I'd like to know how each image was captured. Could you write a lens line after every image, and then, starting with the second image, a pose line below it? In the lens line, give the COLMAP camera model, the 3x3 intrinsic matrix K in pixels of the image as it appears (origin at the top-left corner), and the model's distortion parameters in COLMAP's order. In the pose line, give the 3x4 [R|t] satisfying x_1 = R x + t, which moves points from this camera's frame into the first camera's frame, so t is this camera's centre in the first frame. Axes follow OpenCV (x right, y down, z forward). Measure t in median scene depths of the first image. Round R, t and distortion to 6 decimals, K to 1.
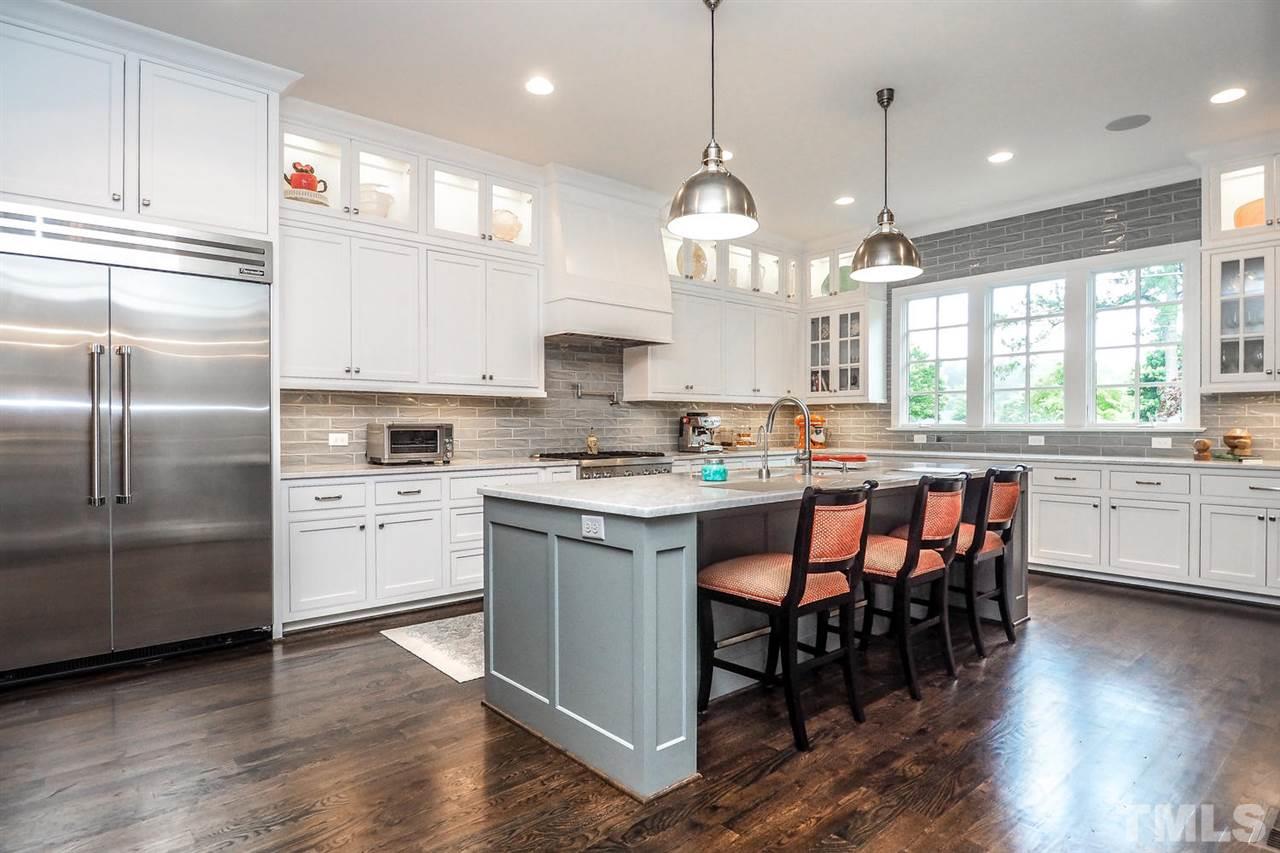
lens RADIAL K [[703.2, 0, 642.3], [0, 703.2, 435.2], [0, 0, 1]] dist [-0.002550, -0.008081]
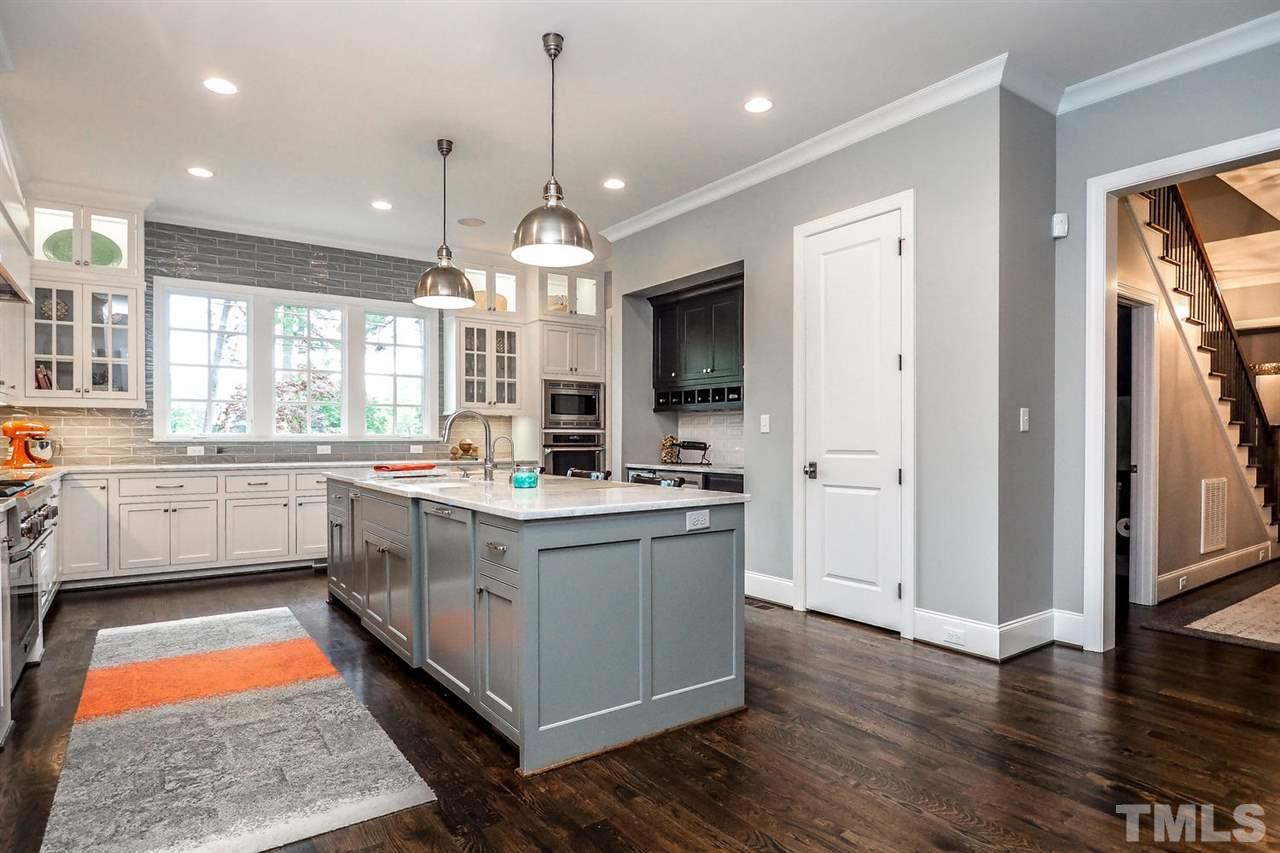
lens RADIAL K [[703.2, 0, 642.3], [0, 703.2, 435.2], [0, 0, 1]] dist [-0.002550, -0.008081]
pose [[0.092949, 0.002023, 0.995669, -0.464356], [0.014421, 0.999890, -0.003378, -0.003799], [-0.995566, 0.014672, 0.092910, 0.357240]]
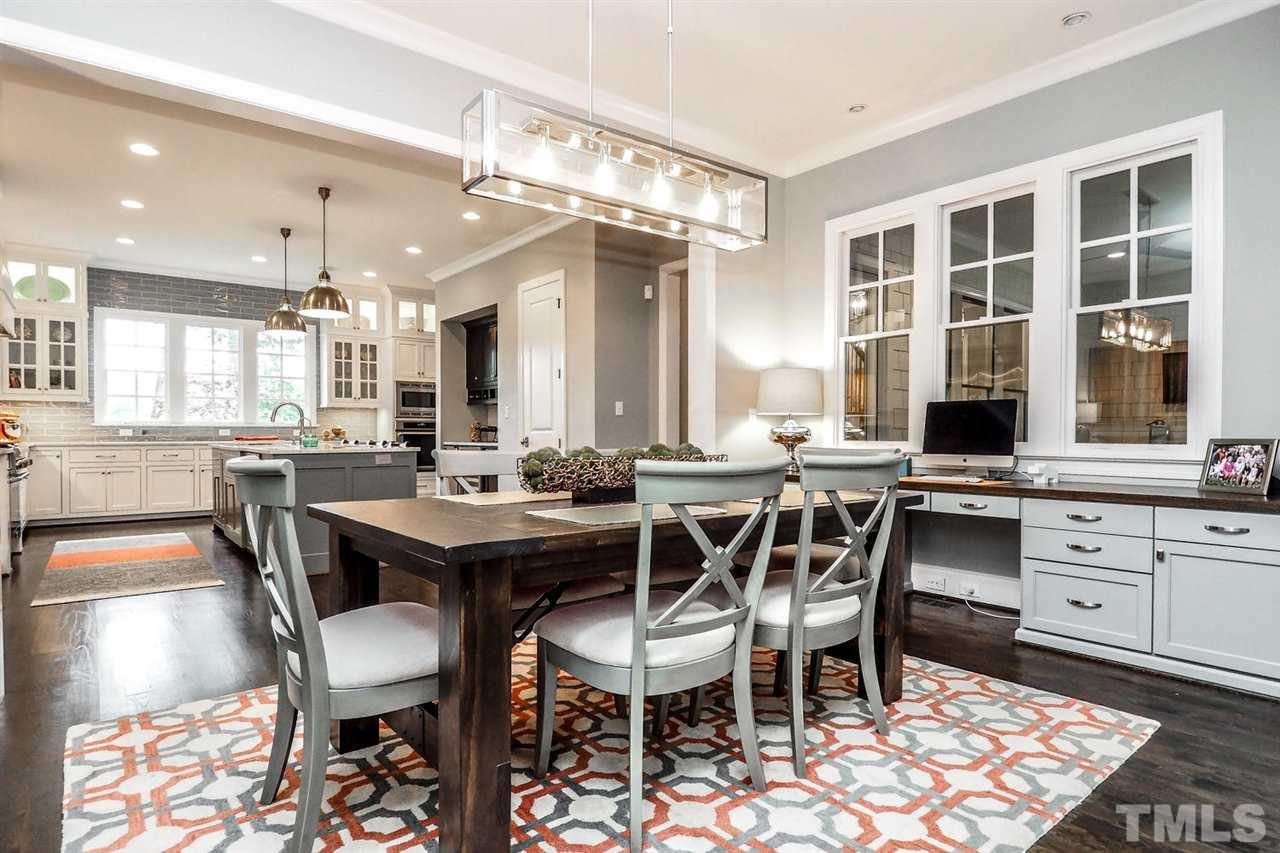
lens RADIAL K [[703.2, 0, 642.3], [0, 703.2, 435.2], [0, 0, 1]] dist [-0.002550, -0.008081]
pose [[0.047137, -0.002964, 0.998884, -0.838734], [0.014657, 0.999890, 0.002275, 0.021504], [-0.998781, 0.014534, 0.047175, 0.021423]]
